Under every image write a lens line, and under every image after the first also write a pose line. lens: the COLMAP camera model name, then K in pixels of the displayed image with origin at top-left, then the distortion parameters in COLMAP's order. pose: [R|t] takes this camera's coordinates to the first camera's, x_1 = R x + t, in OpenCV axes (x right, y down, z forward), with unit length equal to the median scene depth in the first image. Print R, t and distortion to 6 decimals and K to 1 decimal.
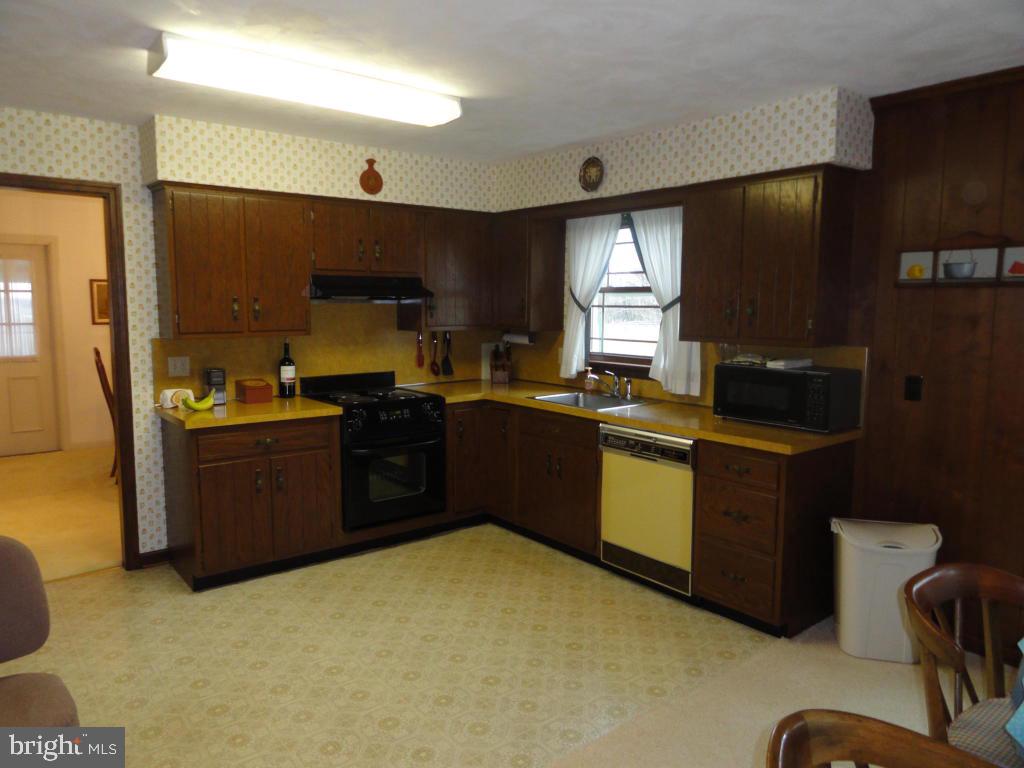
lens RADIAL K [[707.4, 0, 511.0], [0, 707.4, 383.9], [0, 0, 1]] dist [-0.012528, 0.009922]
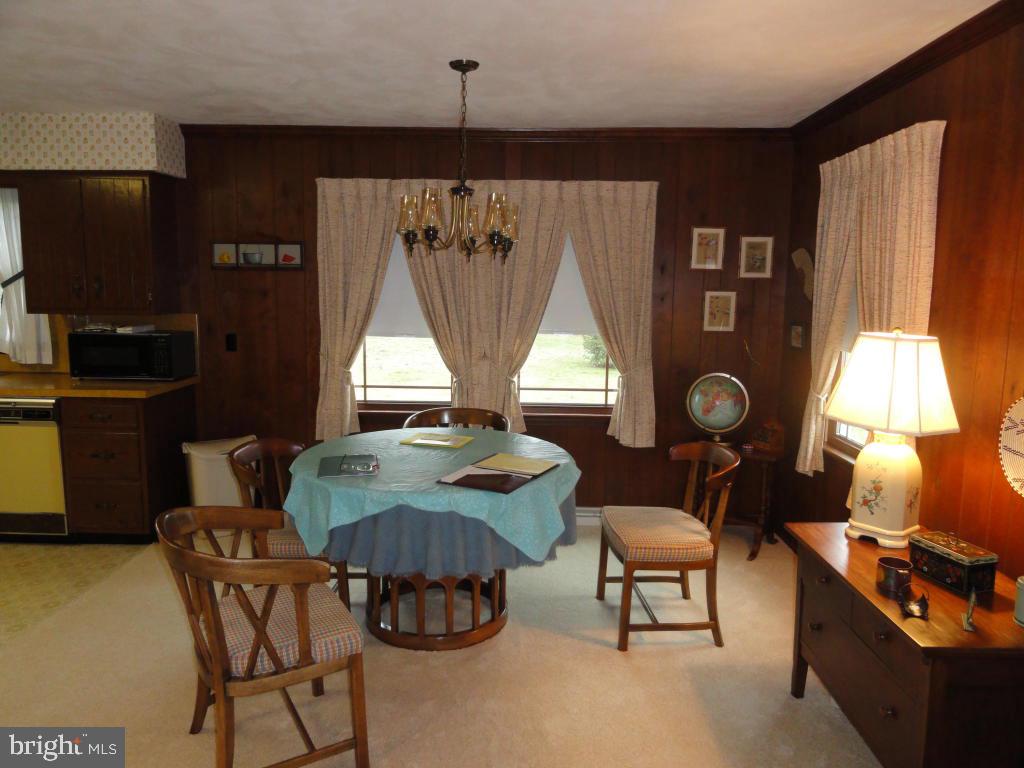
lens RADIAL K [[707.4, 0, 510.5], [0, 707.4, 380.8], [0, 0, 1]] dist [-0.012528, 0.009922]
pose [[0.641036, -0.093007, 0.761855, -0.139944], [0.075241, 0.995465, 0.058218, 0.040777], [-0.763814, 0.020003, 0.645126, -0.306172]]
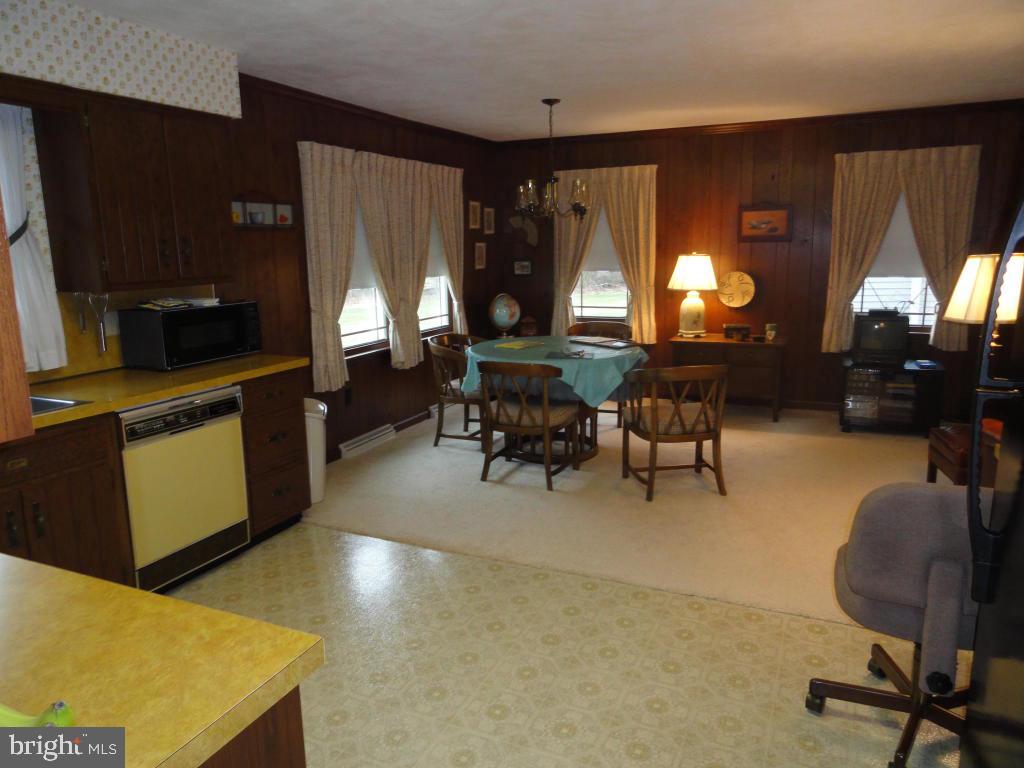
lens RADIAL K [[707.4, 0, 512.6], [0, 707.4, 381.5], [0, 0, 1]] dist [-0.012528, 0.009922]
pose [[-0.442523, -0.175066, 0.879503, -0.781342], [0.105552, 0.963773, 0.244949, -0.126762], [-0.890524, 0.201229, -0.408013, 1.082152]]
